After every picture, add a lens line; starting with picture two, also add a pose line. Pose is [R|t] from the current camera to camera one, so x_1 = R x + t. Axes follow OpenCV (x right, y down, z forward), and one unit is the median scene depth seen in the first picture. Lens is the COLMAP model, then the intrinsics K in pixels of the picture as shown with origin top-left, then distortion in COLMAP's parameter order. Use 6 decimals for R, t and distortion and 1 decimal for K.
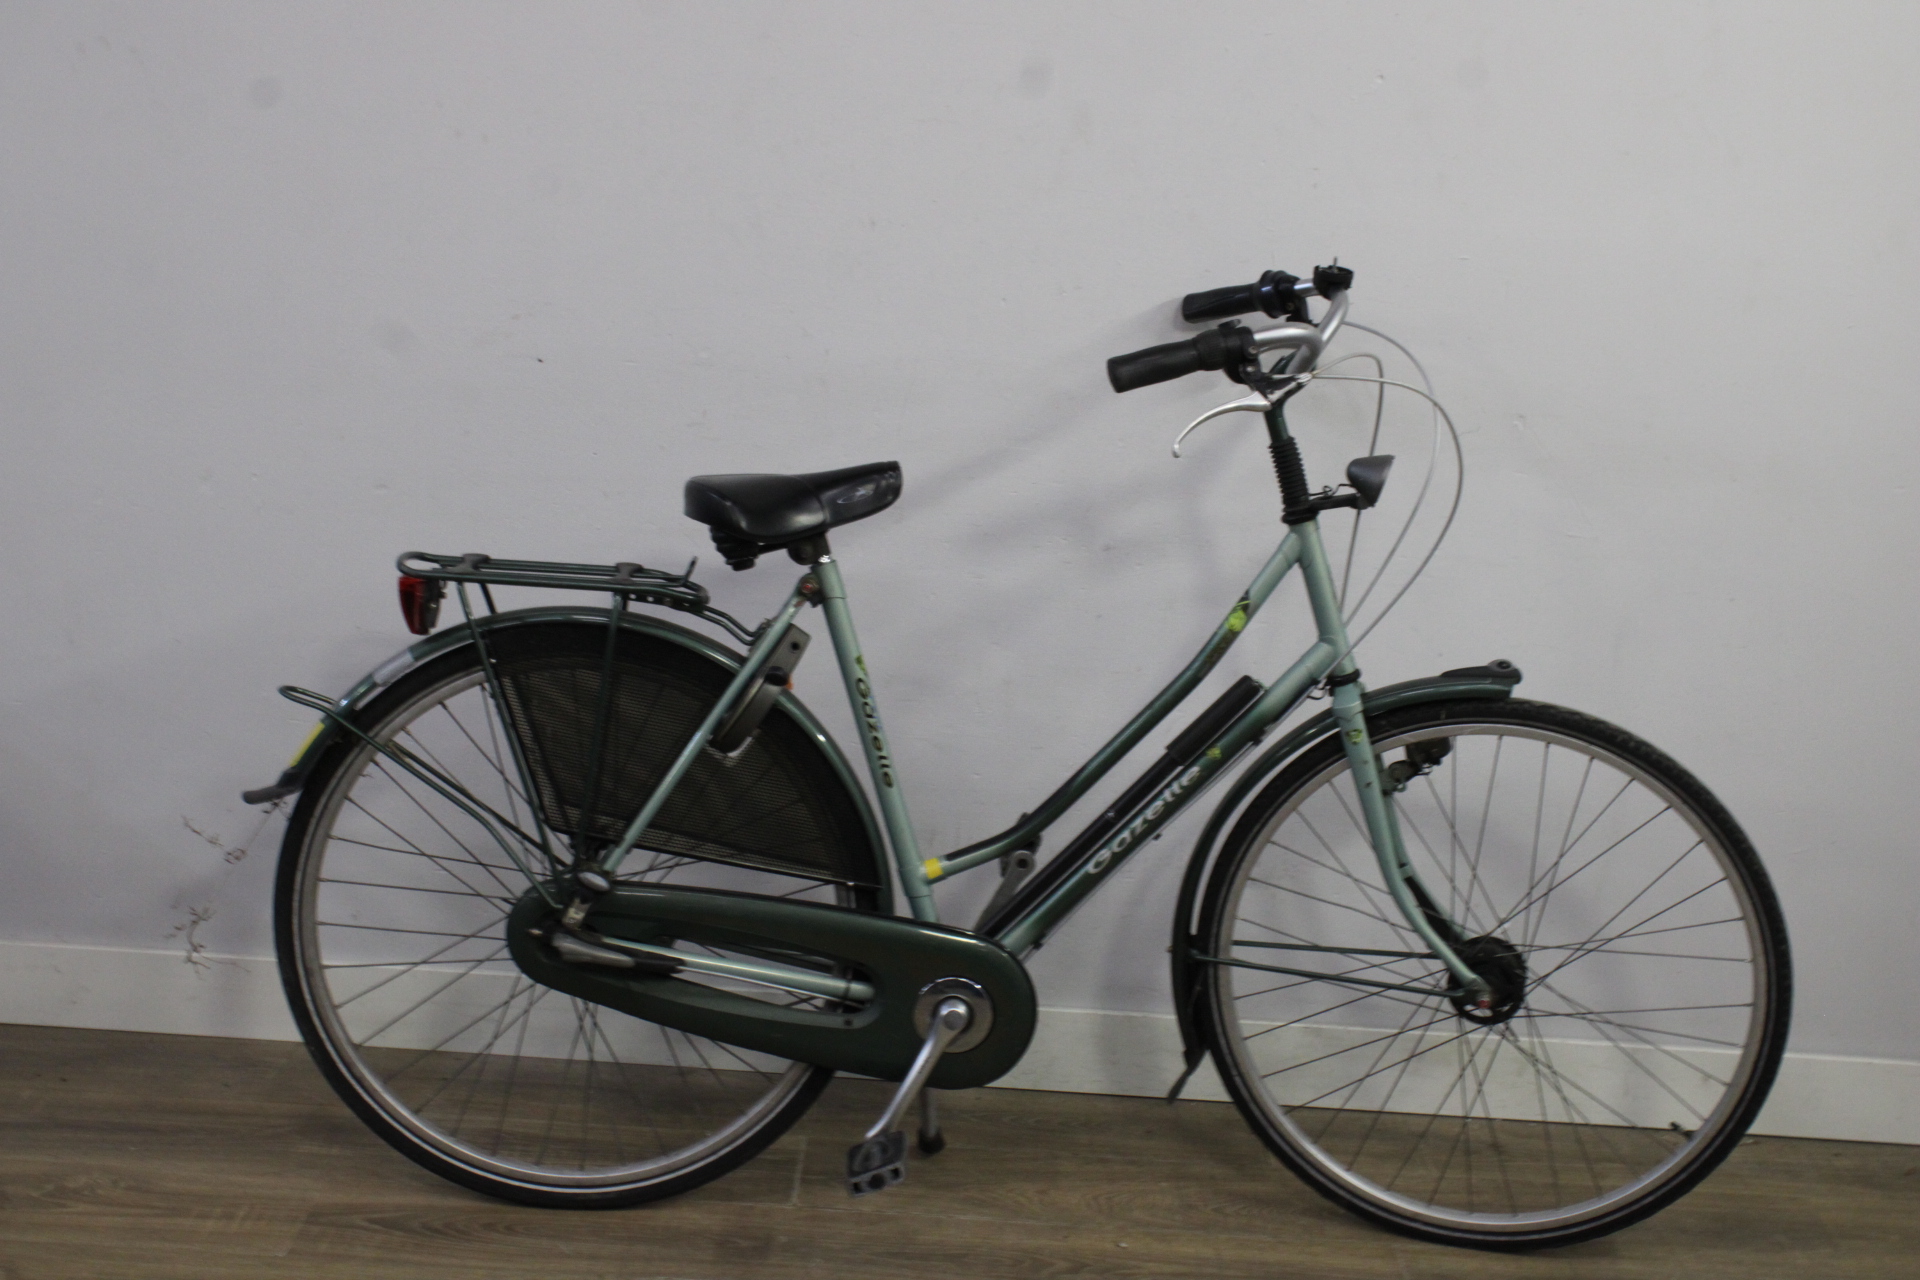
lens RADIAL K [[2501.9, 0, 960.0], [0, 2501.9, 640.0], [0, 0, 1]] dist [-0.062549, 0.094794]
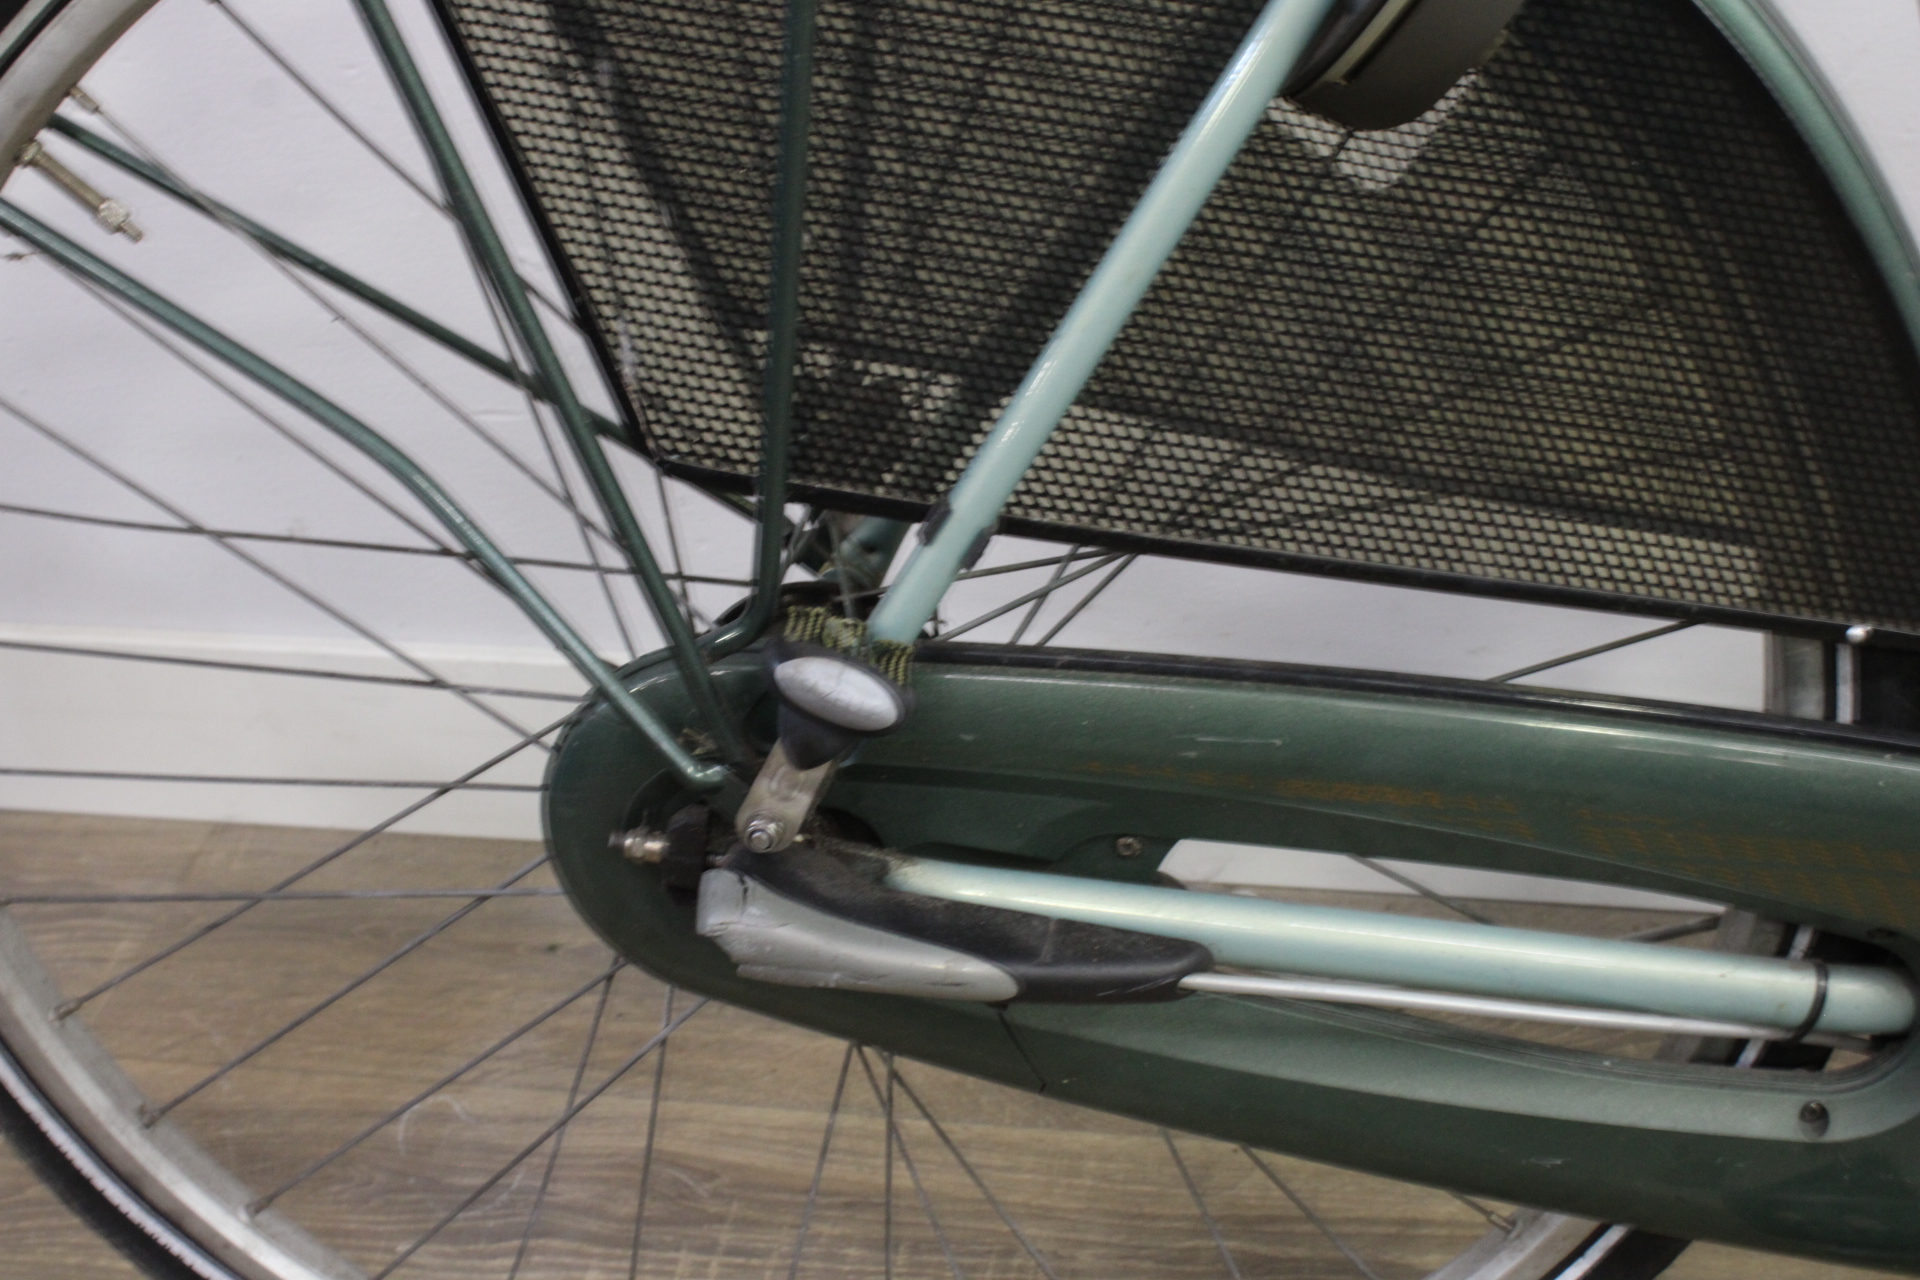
lens RADIAL K [[2435.6, 0, 960.0], [0, 2435.6, 640.0], [0, 0, 1]] dist [-0.034591, -0.058837]
pose [[0.988926, -0.009625, -0.148099, -0.096088], [0.055993, 0.948347, 0.312256, 0.016928], [0.137444, -0.317090, 0.938383, 0.753251]]
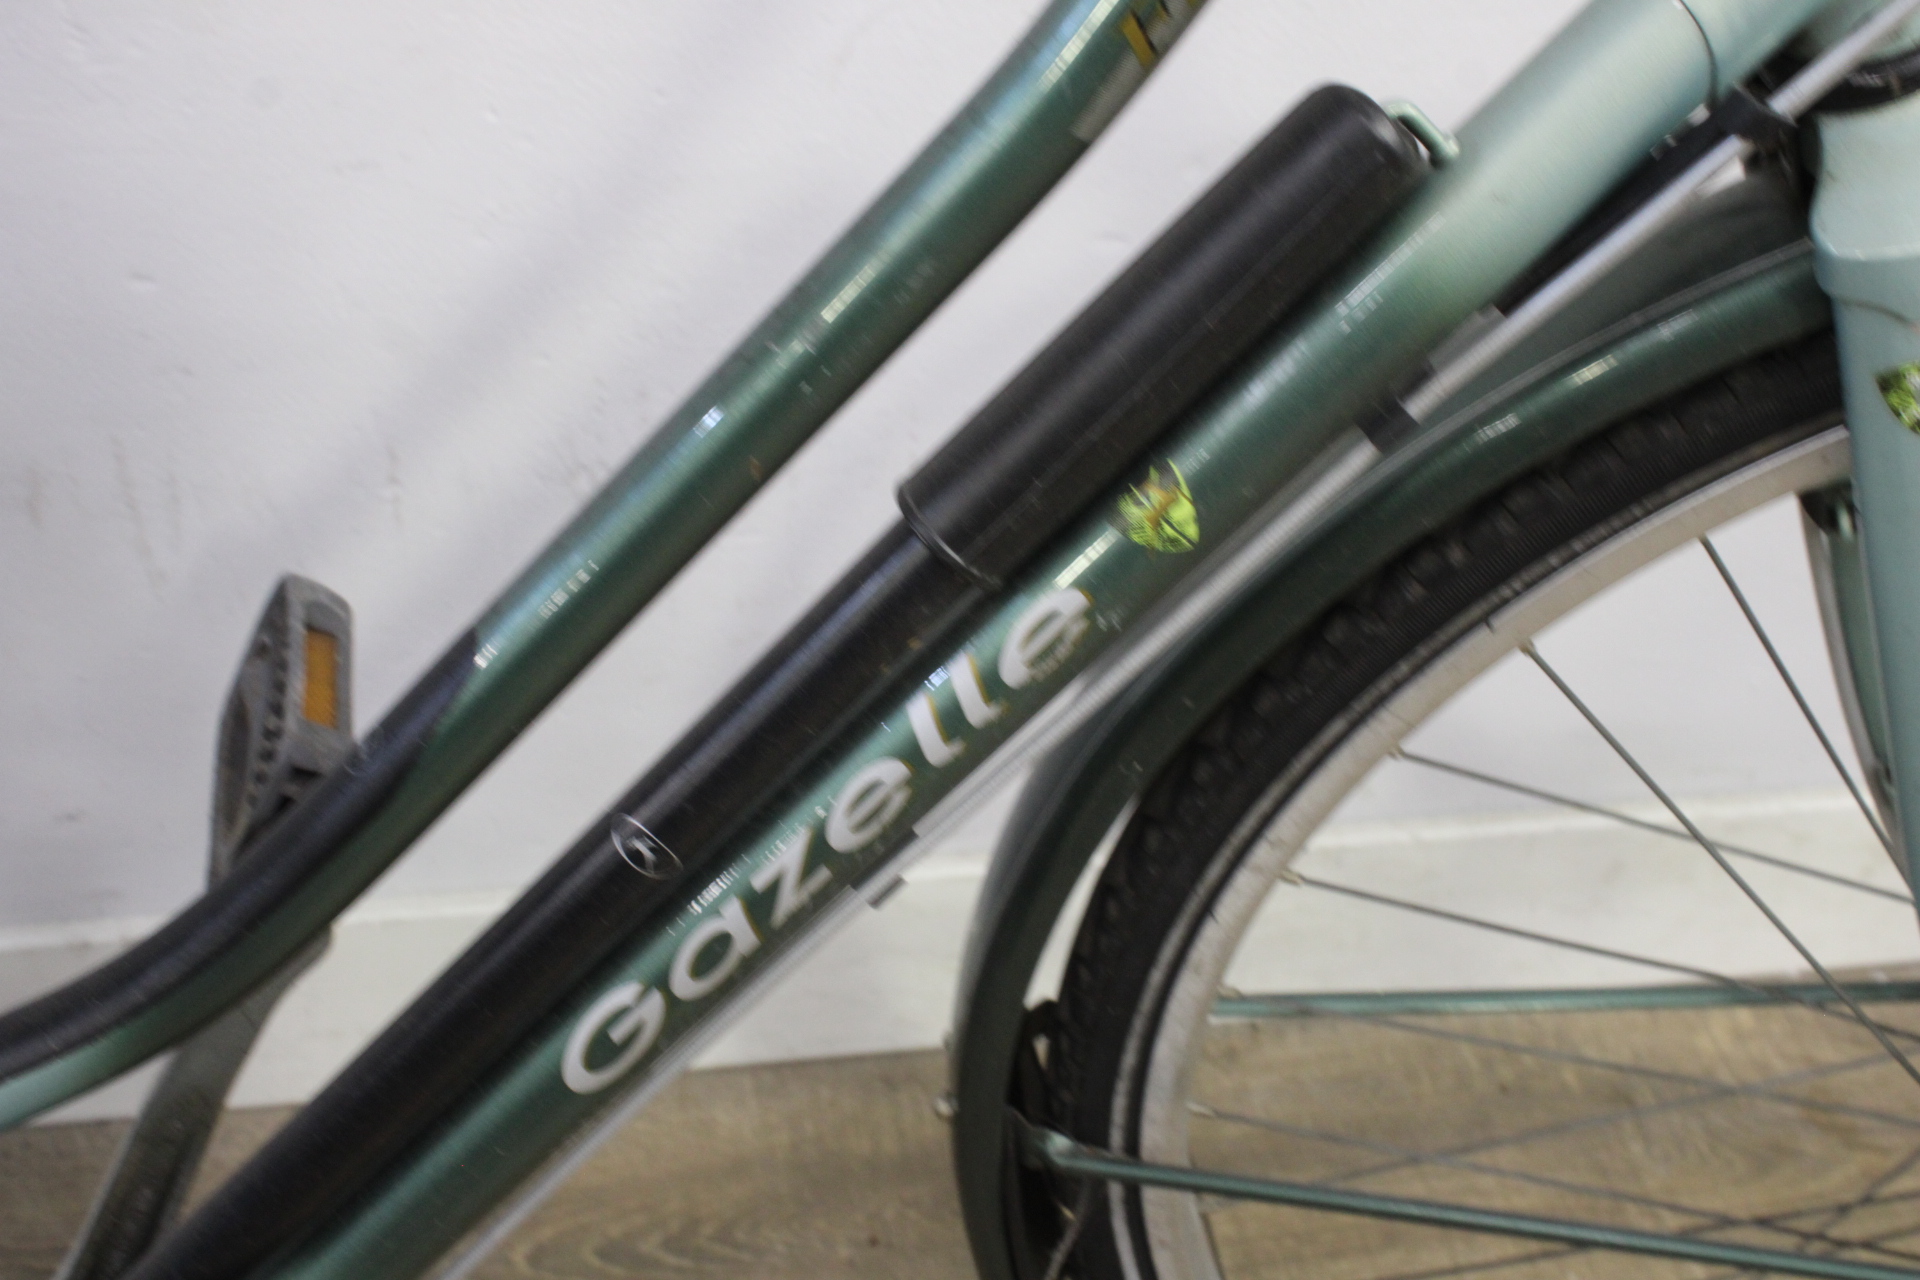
lens RADIAL K [[2478.2, 0, 960.0], [0, 2478.2, 640.0], [0, 0, 1]] dist [-0.085481, 0.016938]
pose [[0.985290, -0.119455, 0.122206, 0.063184], [0.050370, 0.886343, 0.460281, -0.031097], [-0.163300, -0.447355, 0.879322, 0.834206]]
